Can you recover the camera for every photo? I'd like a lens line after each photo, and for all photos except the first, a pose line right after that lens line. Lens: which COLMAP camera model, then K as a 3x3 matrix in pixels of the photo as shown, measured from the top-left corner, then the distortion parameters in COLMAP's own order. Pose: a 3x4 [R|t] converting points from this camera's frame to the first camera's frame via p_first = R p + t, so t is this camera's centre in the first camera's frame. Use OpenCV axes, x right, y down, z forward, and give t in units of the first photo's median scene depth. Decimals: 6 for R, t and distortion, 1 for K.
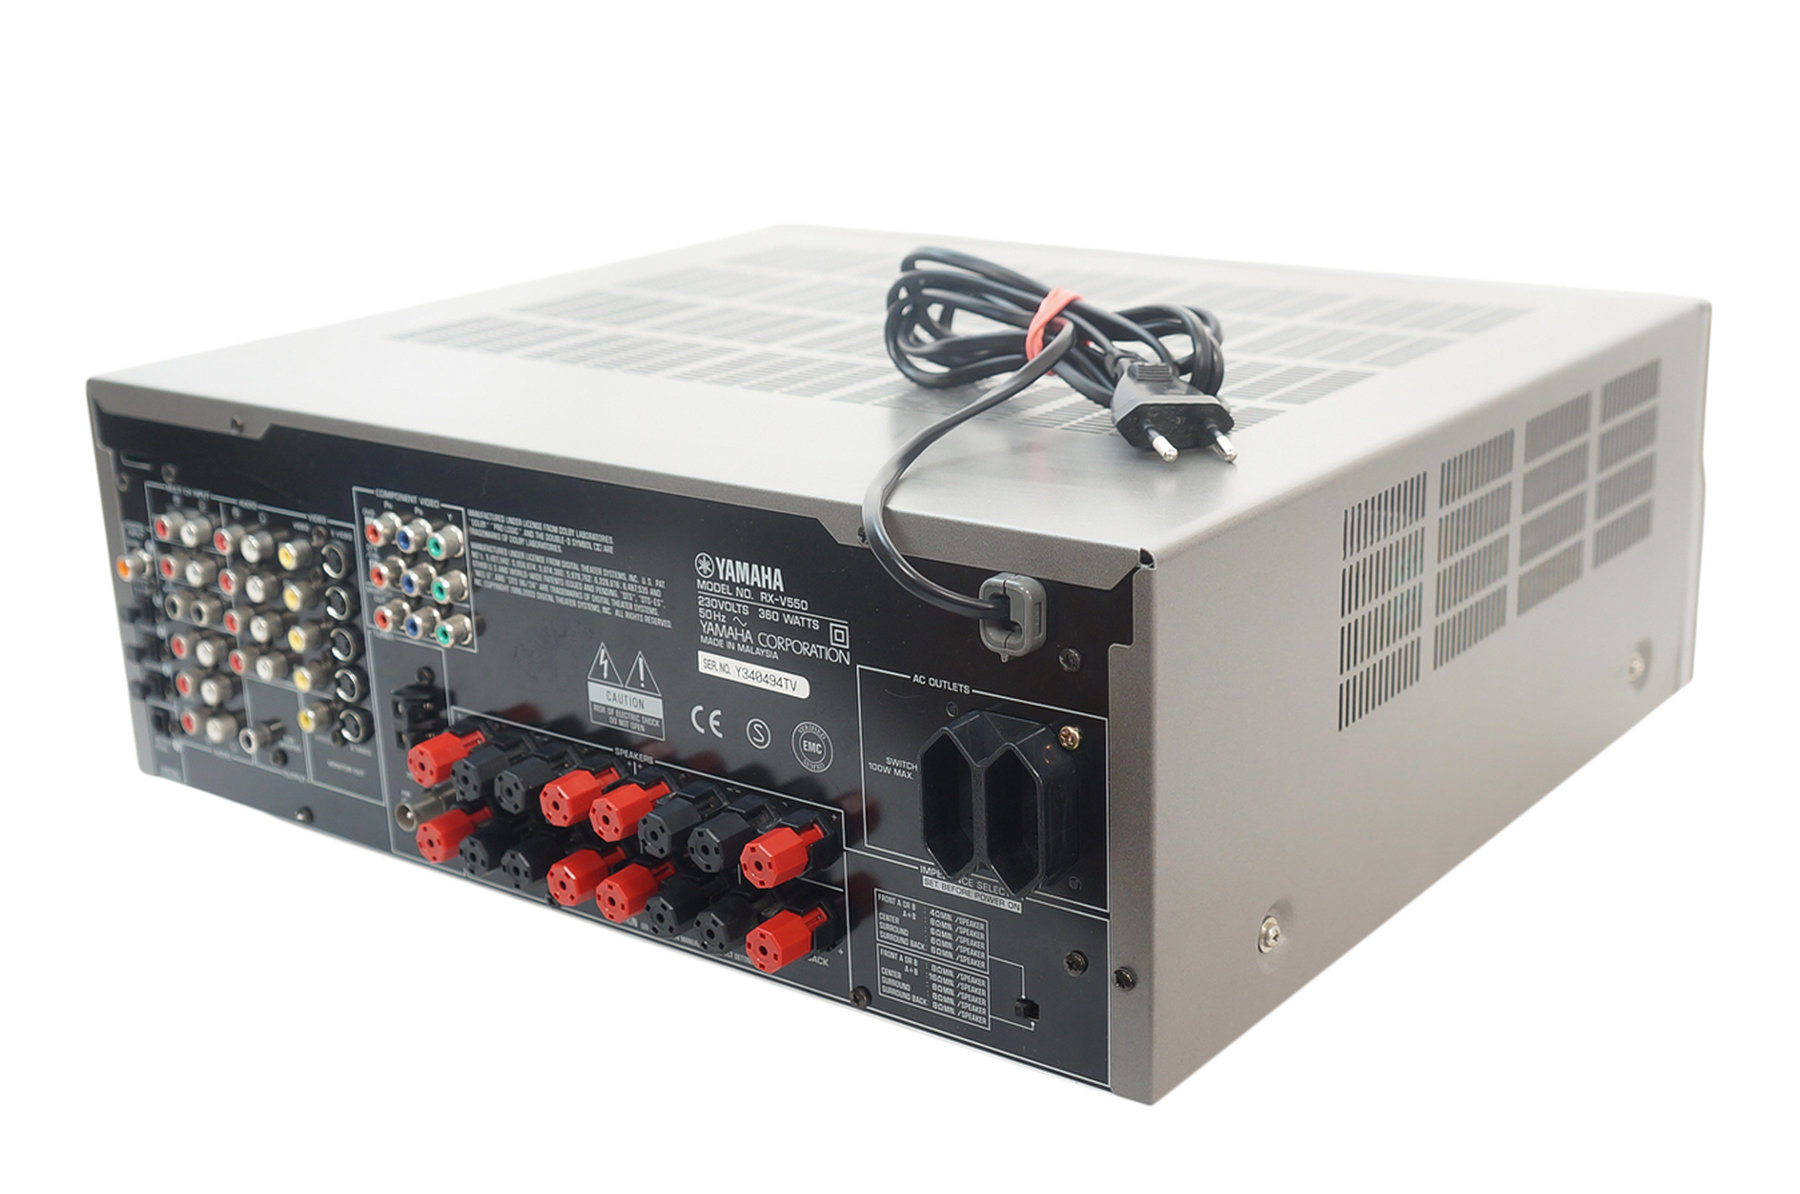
lens RADIAL K [[2402.3, 0, 908.1], [0, 2402.3, 684.0], [0, 0, 1]] dist [0.038476, 0.000000]
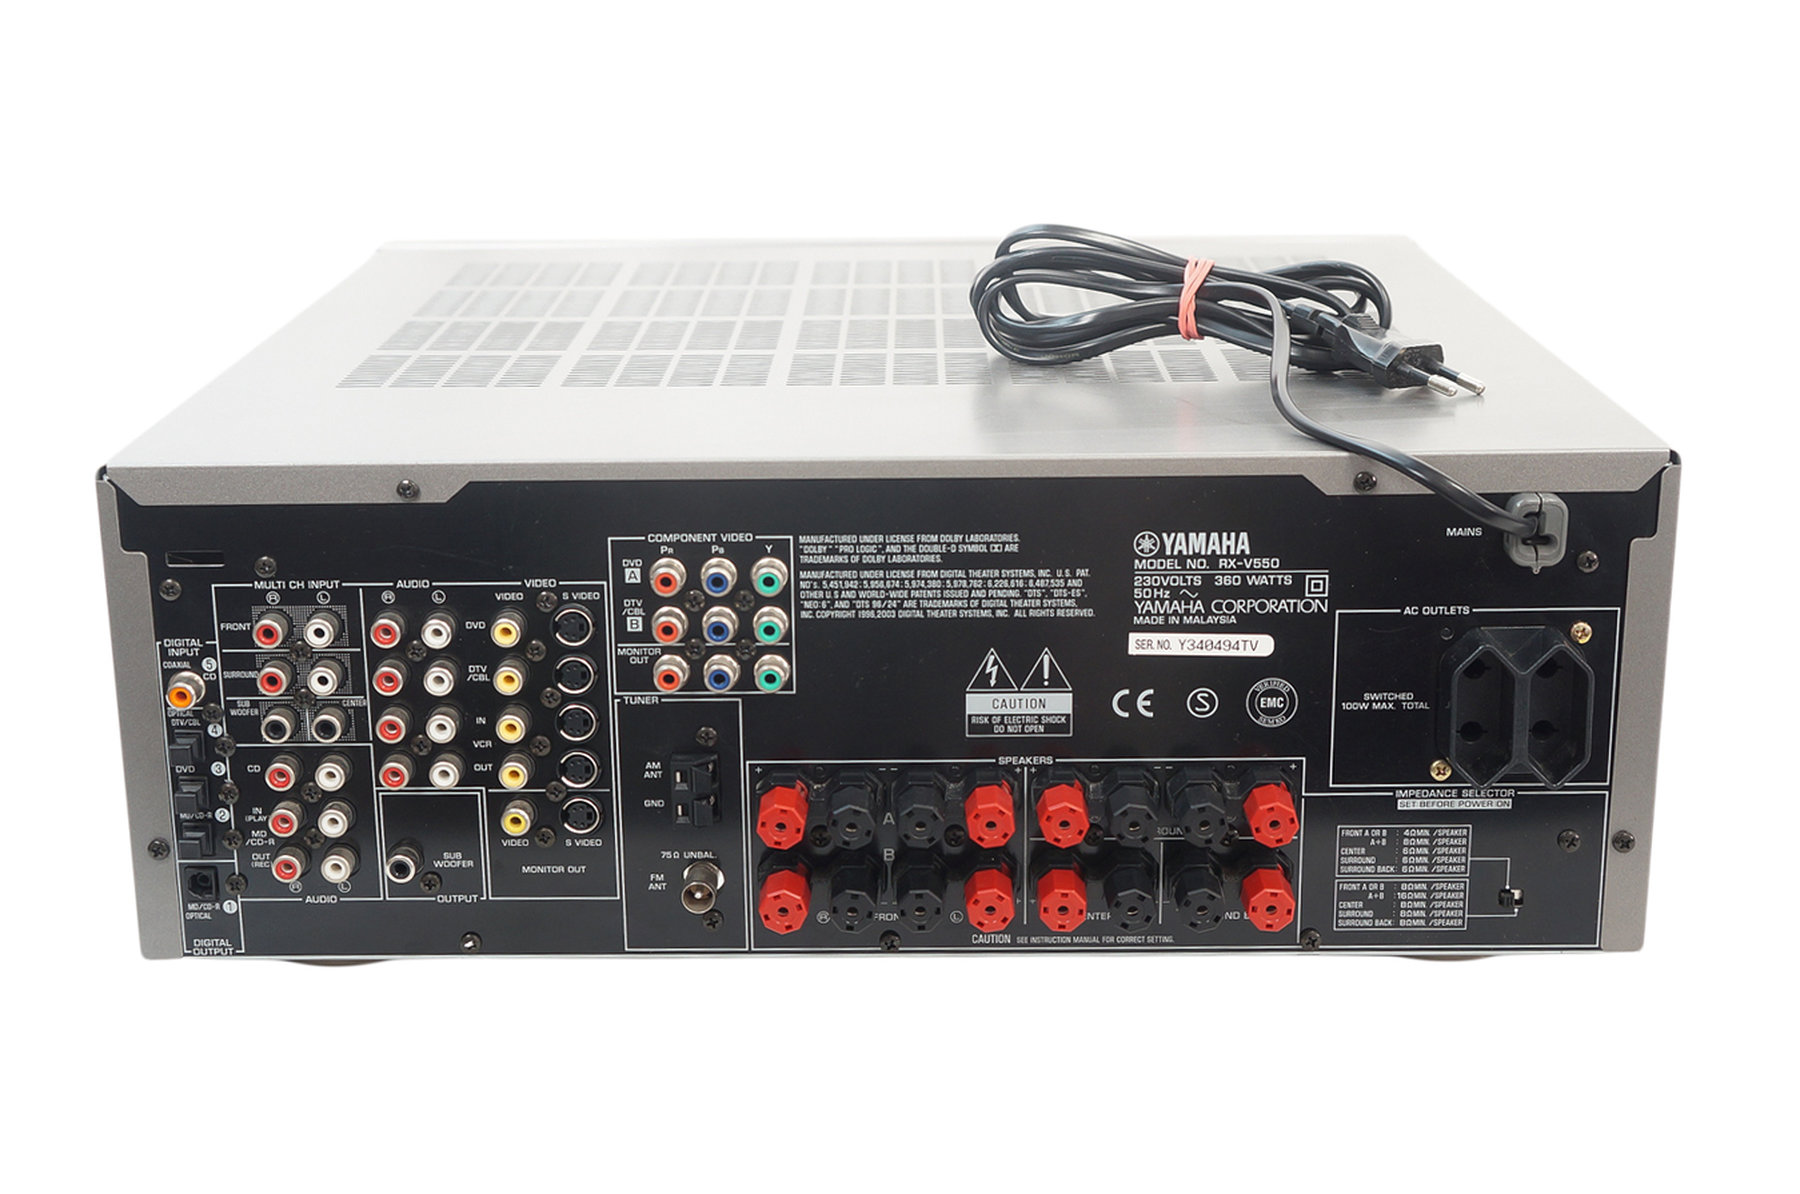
lens RADIAL K [[2402.3, 0, 957.6], [0, 2402.3, 571.8], [0, 0, 1]] dist [0.038476, 0.000000]
pose [[0.783252, -0.145992, 0.604320, -0.731240], [0.181515, 0.983386, 0.002308, -0.053373], [-0.594616, 0.107885, 0.796739, 0.250964]]
